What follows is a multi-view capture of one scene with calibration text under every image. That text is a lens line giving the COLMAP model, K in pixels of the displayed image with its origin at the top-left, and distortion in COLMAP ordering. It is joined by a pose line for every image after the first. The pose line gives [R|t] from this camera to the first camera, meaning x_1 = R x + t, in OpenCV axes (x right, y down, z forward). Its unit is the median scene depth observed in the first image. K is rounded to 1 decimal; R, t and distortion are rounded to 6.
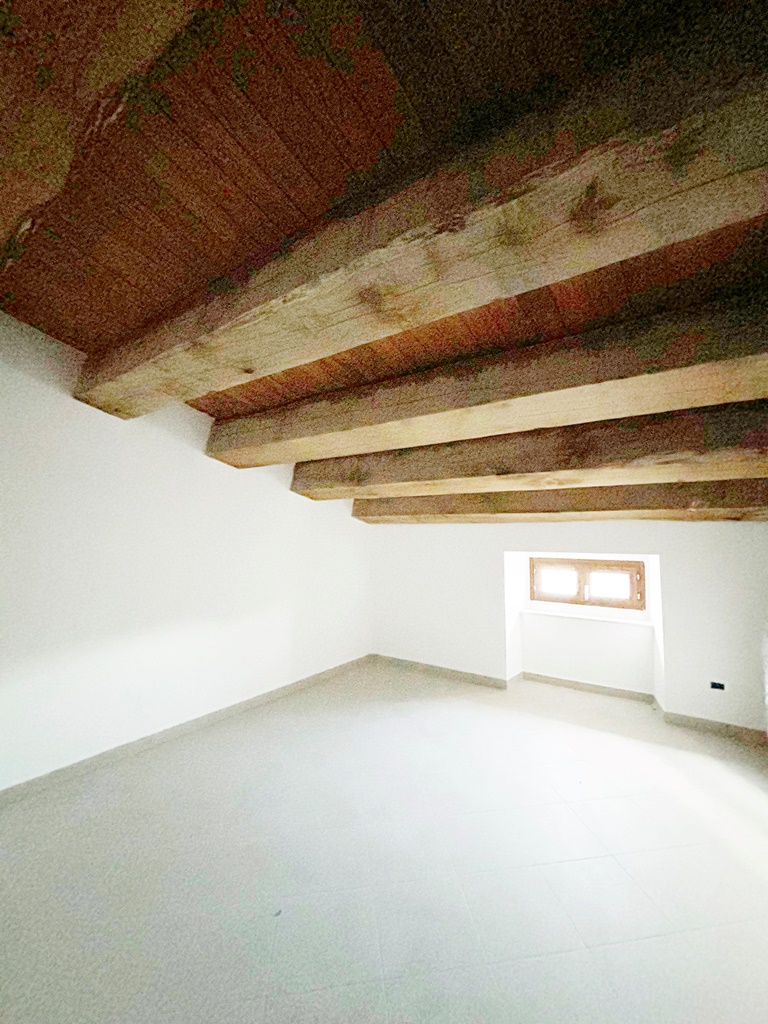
lens RADIAL K [[413.1, 0, 384.0], [0, 413.1, 512.0], [0, 0, 1]] dist [0.000955, -0.000067]
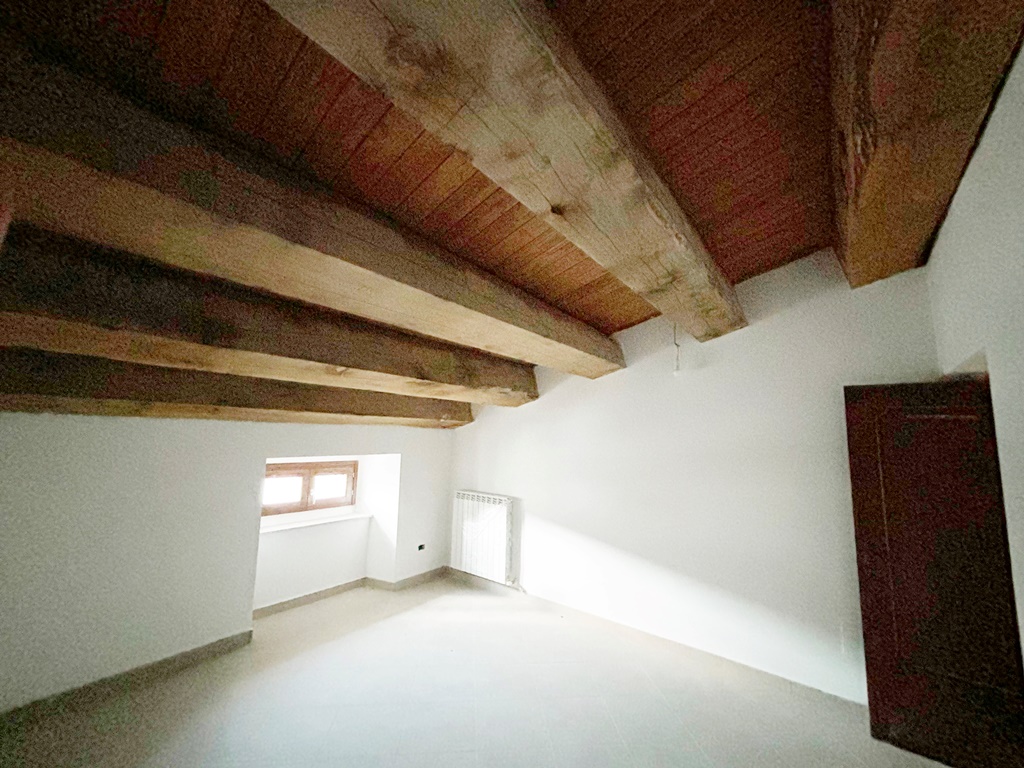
lens RADIAL K [[413.1, 0, 512.0], [0, 413.1, 384.0], [0, 0, 1]] dist [0.000955, -0.000067]
pose [[0.076058, 0.133996, 0.988059, -0.528289], [-0.058645, 0.989815, -0.129720, 0.031745], [-0.995377, -0.048078, 0.083142, 0.511913]]
